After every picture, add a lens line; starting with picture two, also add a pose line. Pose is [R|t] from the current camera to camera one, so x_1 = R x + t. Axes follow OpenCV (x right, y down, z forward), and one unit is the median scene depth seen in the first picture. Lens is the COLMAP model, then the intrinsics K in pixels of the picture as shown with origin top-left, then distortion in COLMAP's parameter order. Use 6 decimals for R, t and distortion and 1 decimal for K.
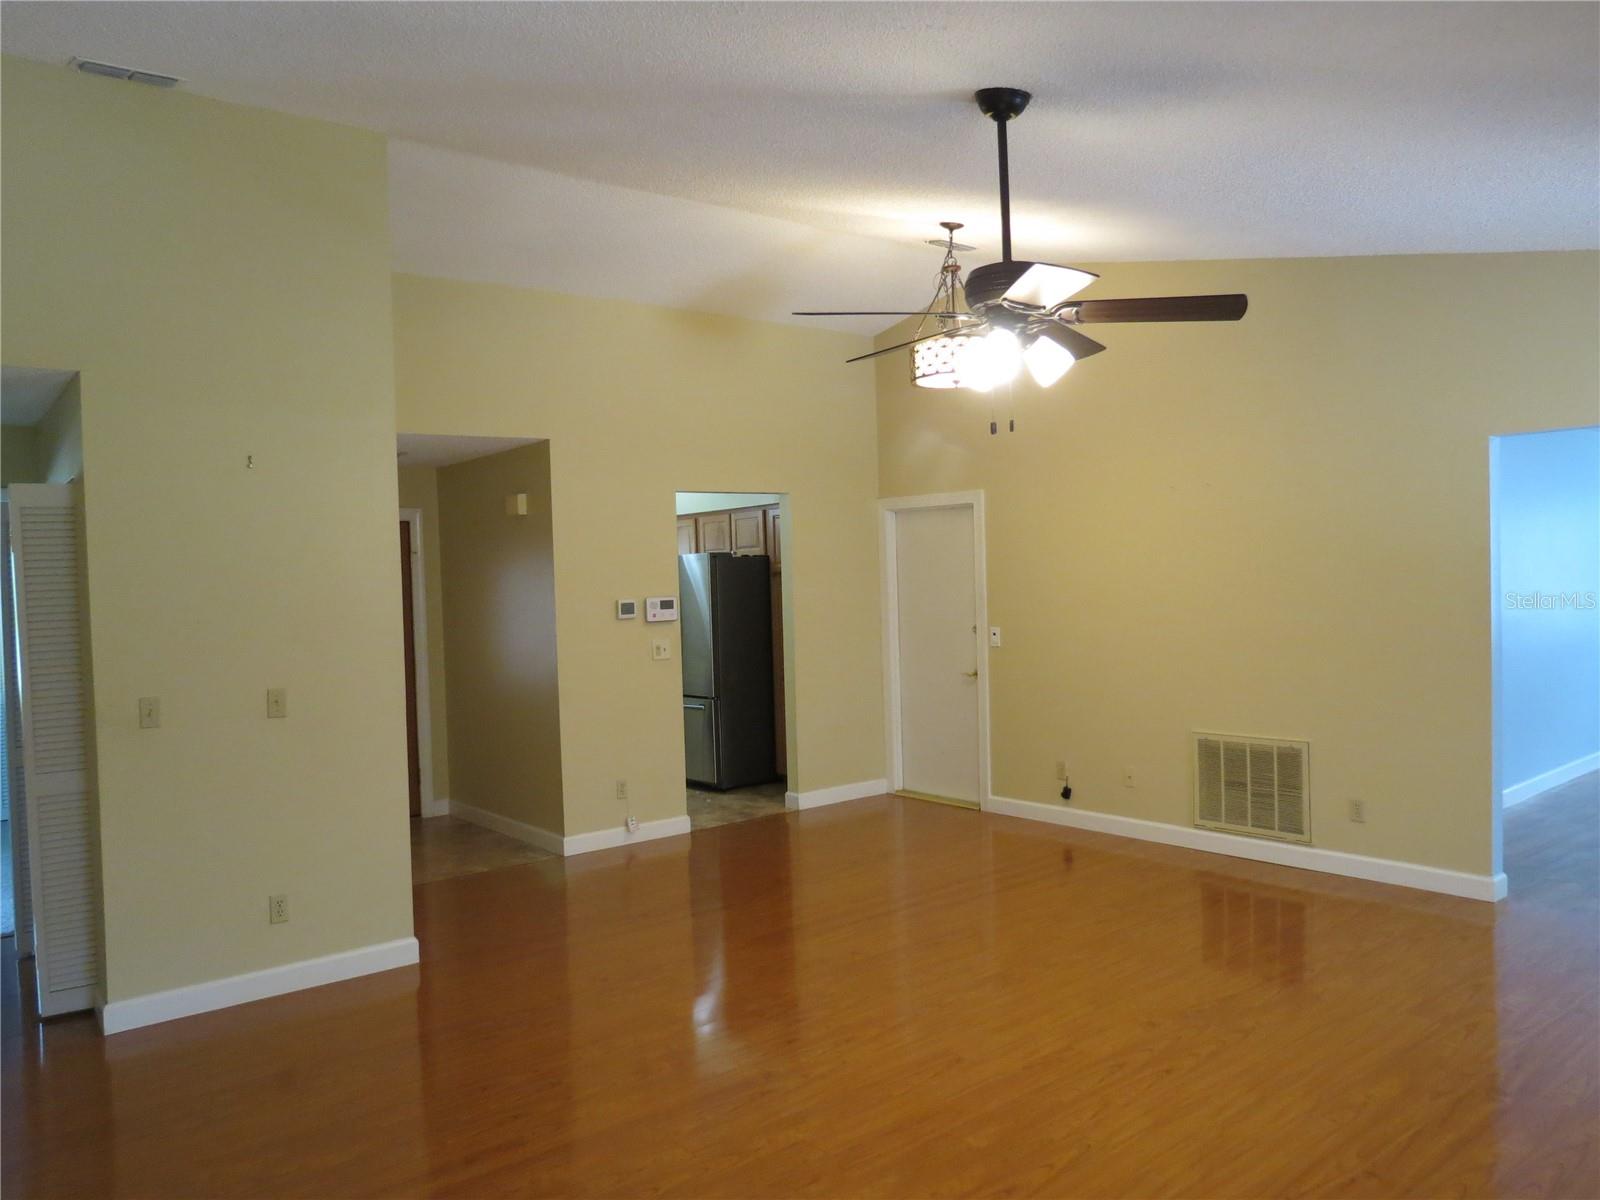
lens RADIAL K [[1136.0, 0, 800.0], [0, 1136.0, 600.0], [0, 0, 1]] dist [-0.037087, 0.015813]
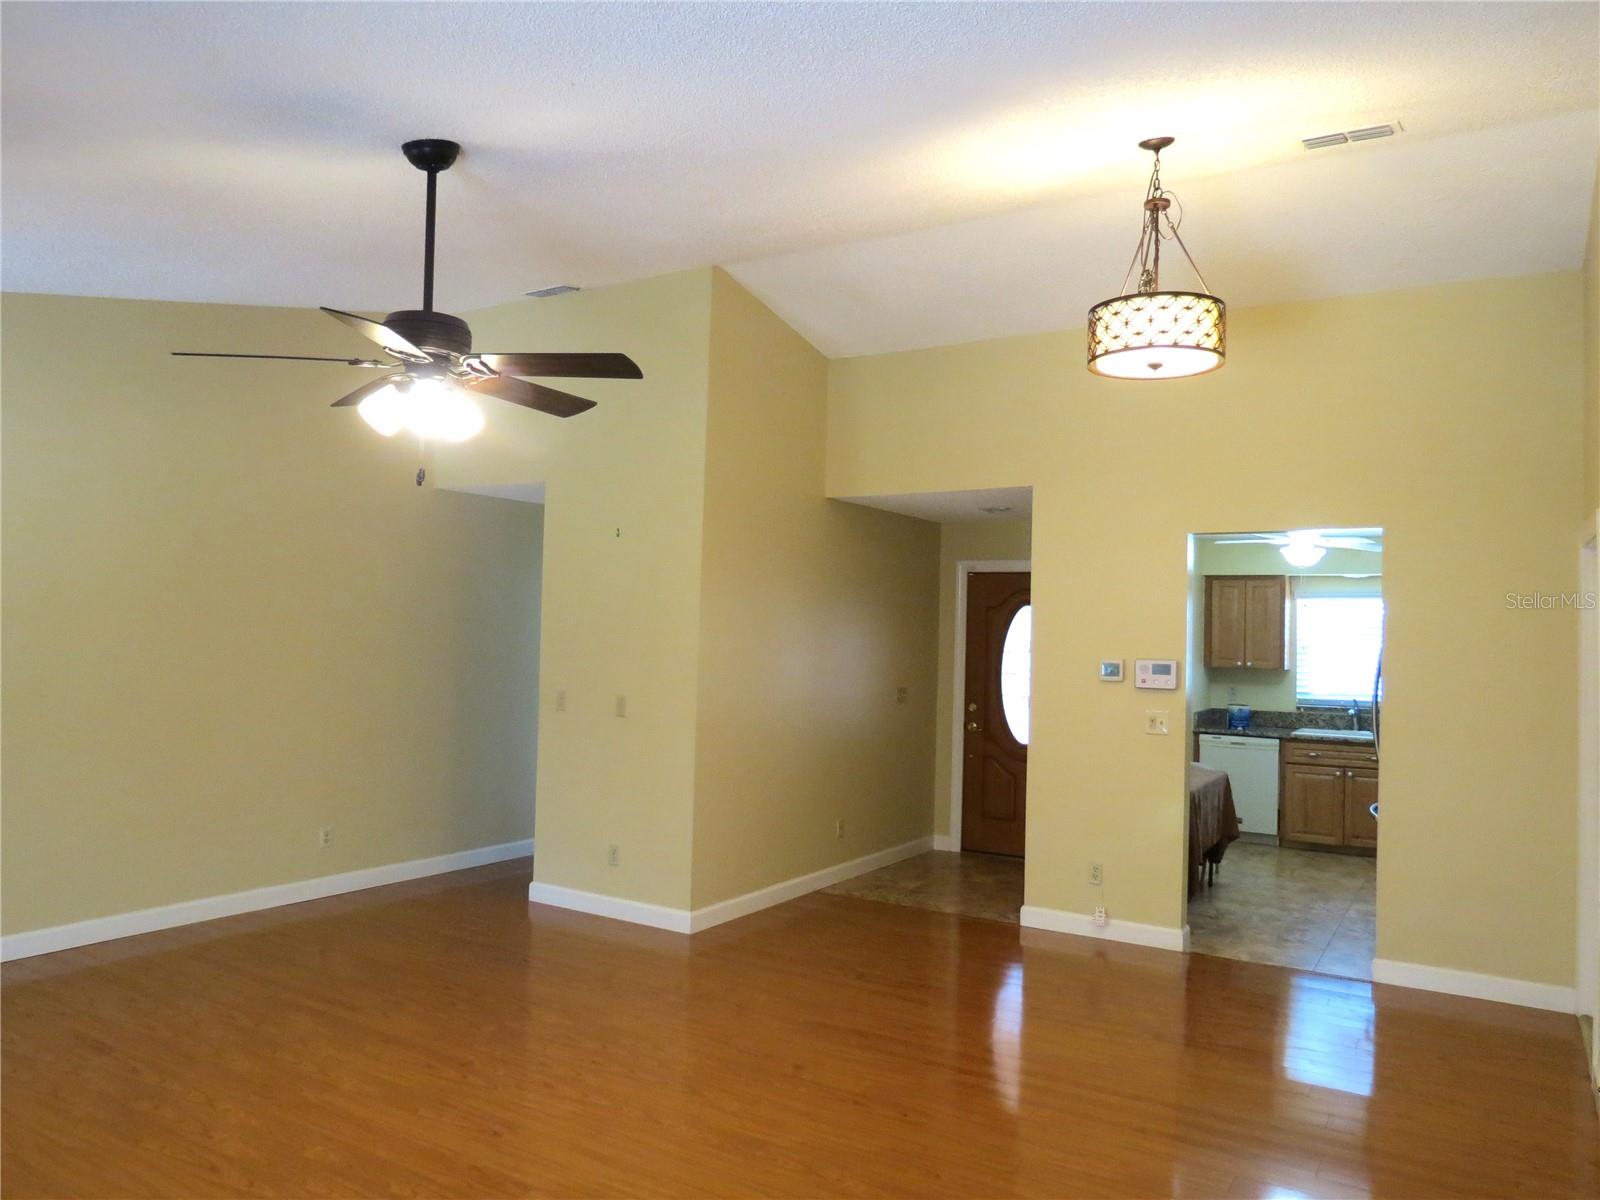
lens RADIAL K [[1136.0, 0, 800.0], [0, 1136.0, 600.0], [0, 0, 1]] dist [-0.037087, 0.015813]
pose [[0.340111, 0.018178, -0.940209, 0.581234], [-0.062125, 0.998063, -0.003177, -0.028089], [0.938331, 0.059491, 0.340582, 0.466794]]
